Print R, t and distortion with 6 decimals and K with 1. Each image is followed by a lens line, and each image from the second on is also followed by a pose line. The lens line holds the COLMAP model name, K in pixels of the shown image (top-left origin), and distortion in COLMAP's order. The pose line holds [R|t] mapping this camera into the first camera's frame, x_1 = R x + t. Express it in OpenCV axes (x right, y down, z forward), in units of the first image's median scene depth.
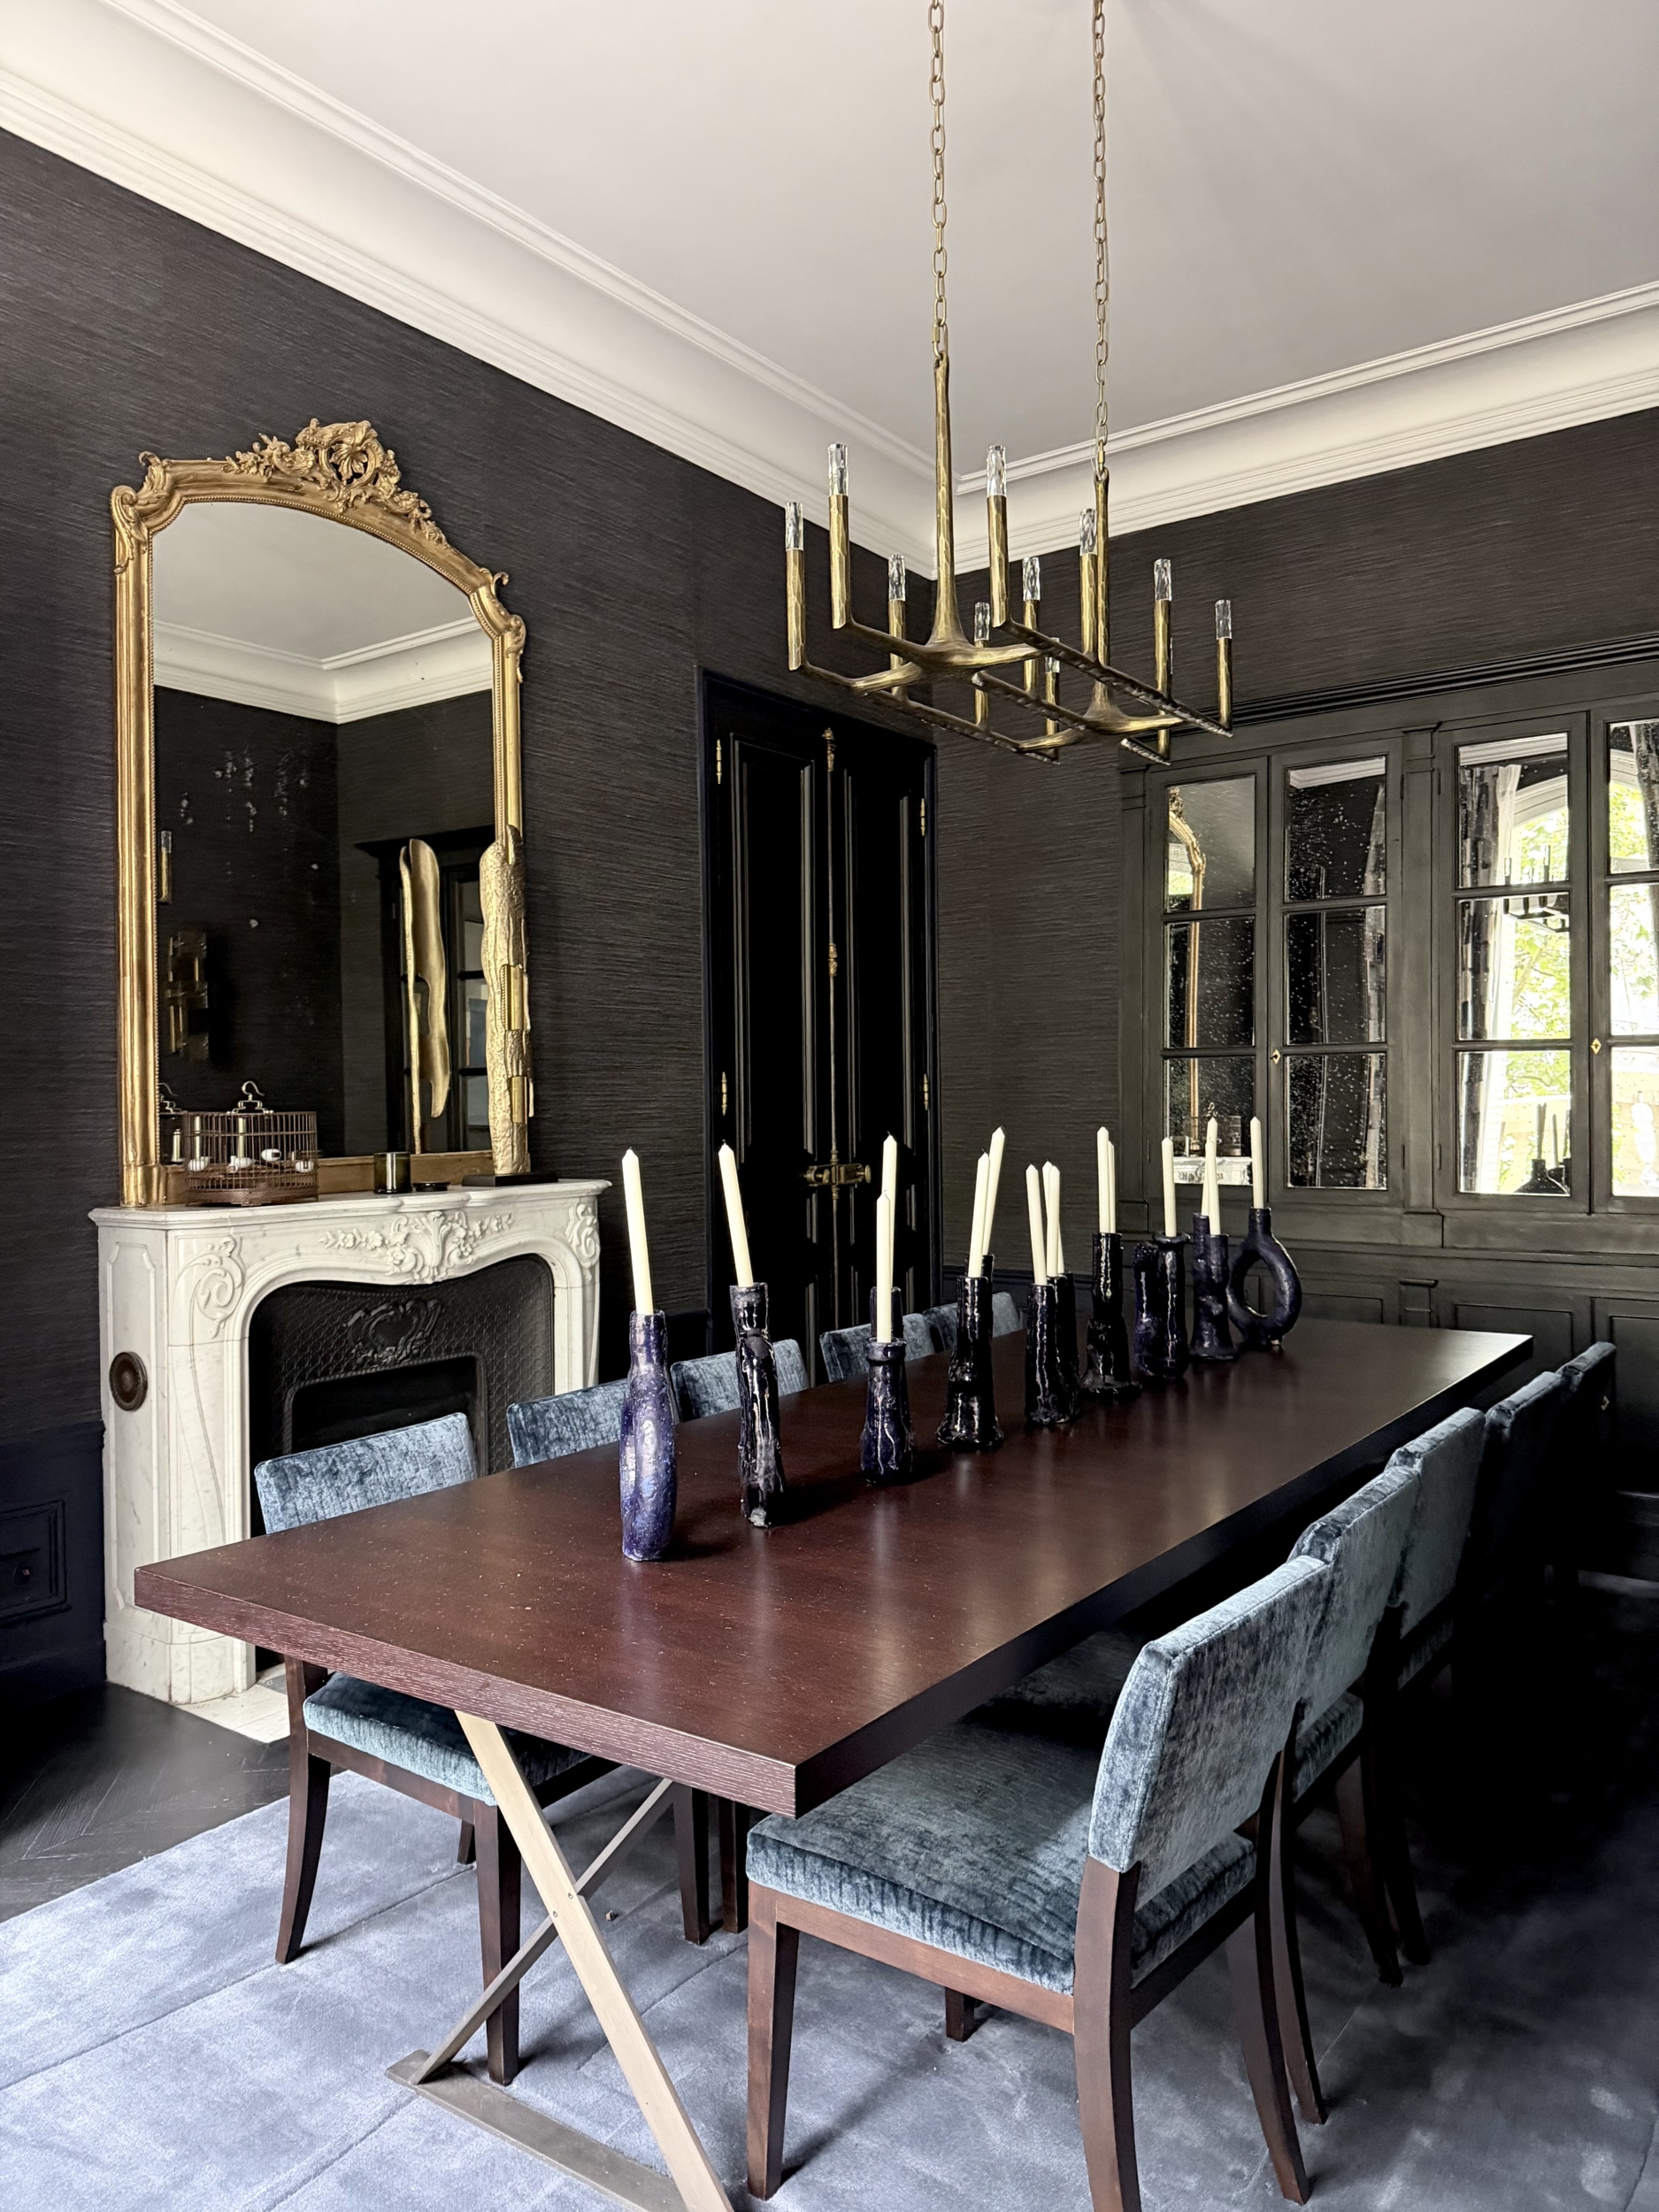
lens RADIAL K [[1593.3, 0, 829.5], [0, 1593.3, 1106.0], [0, 0, 1]] dist [0.084100, 0.002329]
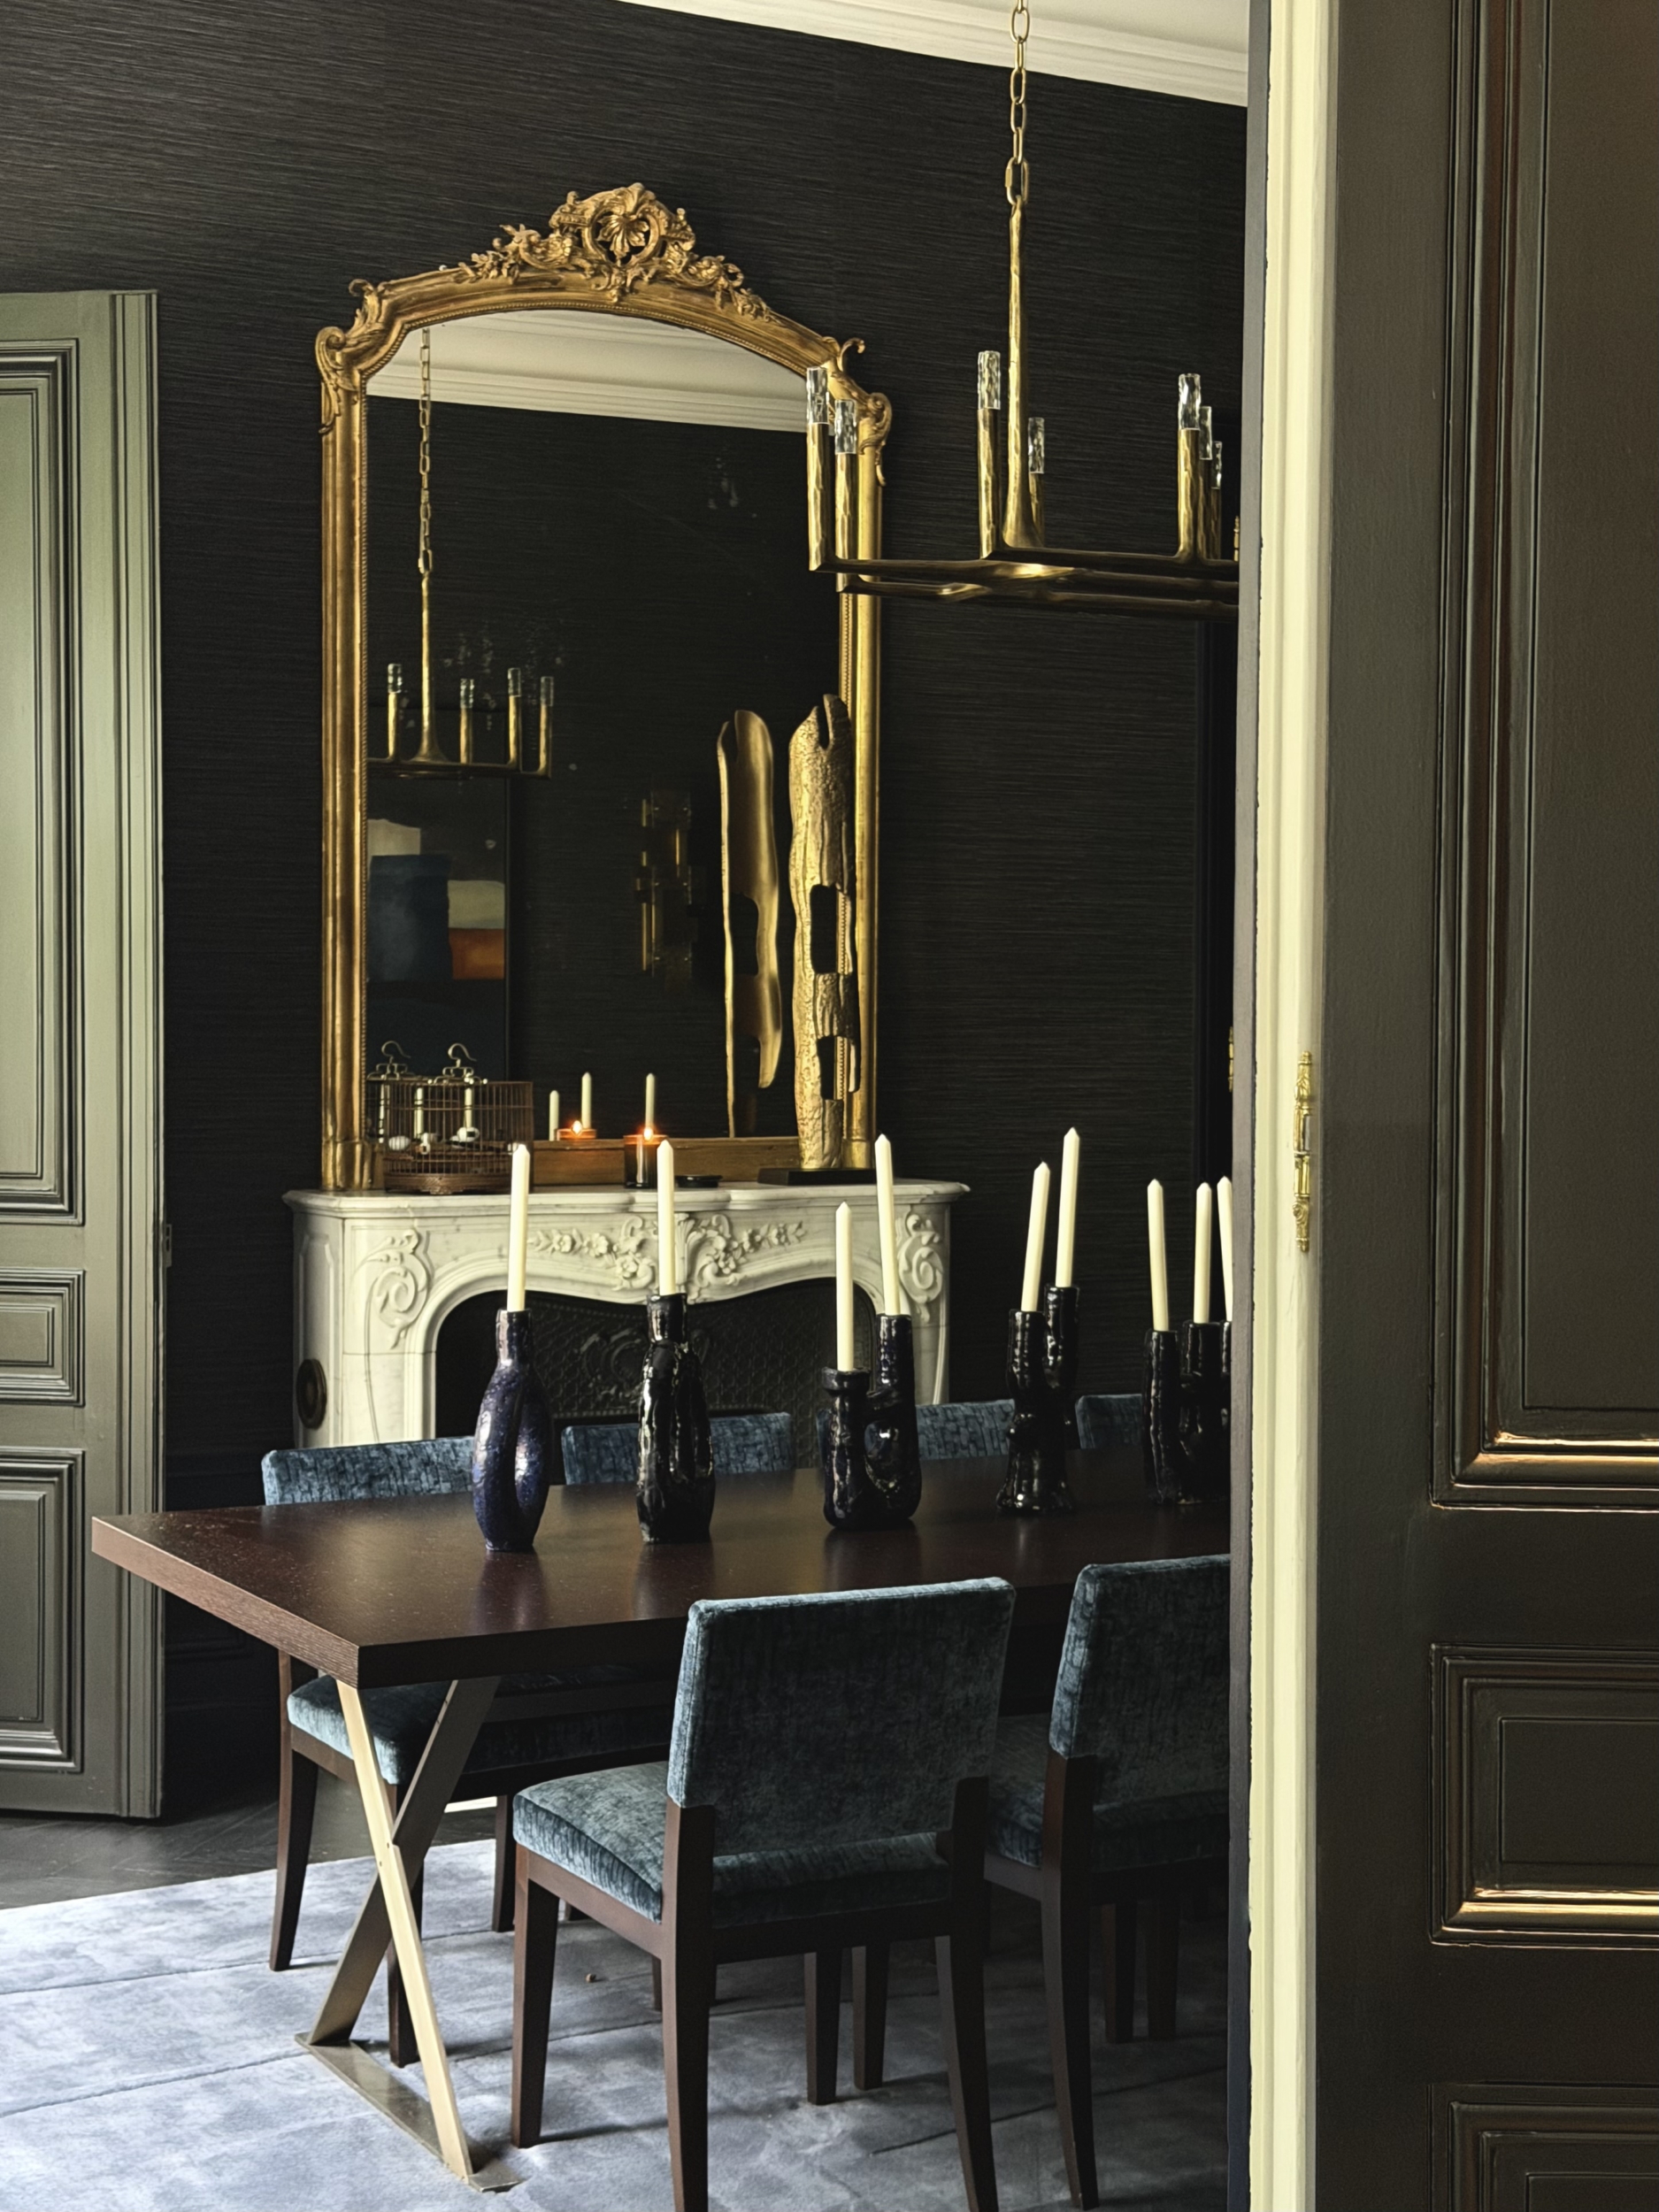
lens RADIAL K [[3110.3, 0, 831.9], [0, 3110.3, 1142.5], [0, 0, 1]] dist [0.002619, 1.557284]
pose [[0.913818, 0.035443, -0.404574, 0.432691], [-0.022638, 0.999081, 0.036390, -0.024873], [0.405492, -0.024095, 0.913781, -0.347684]]
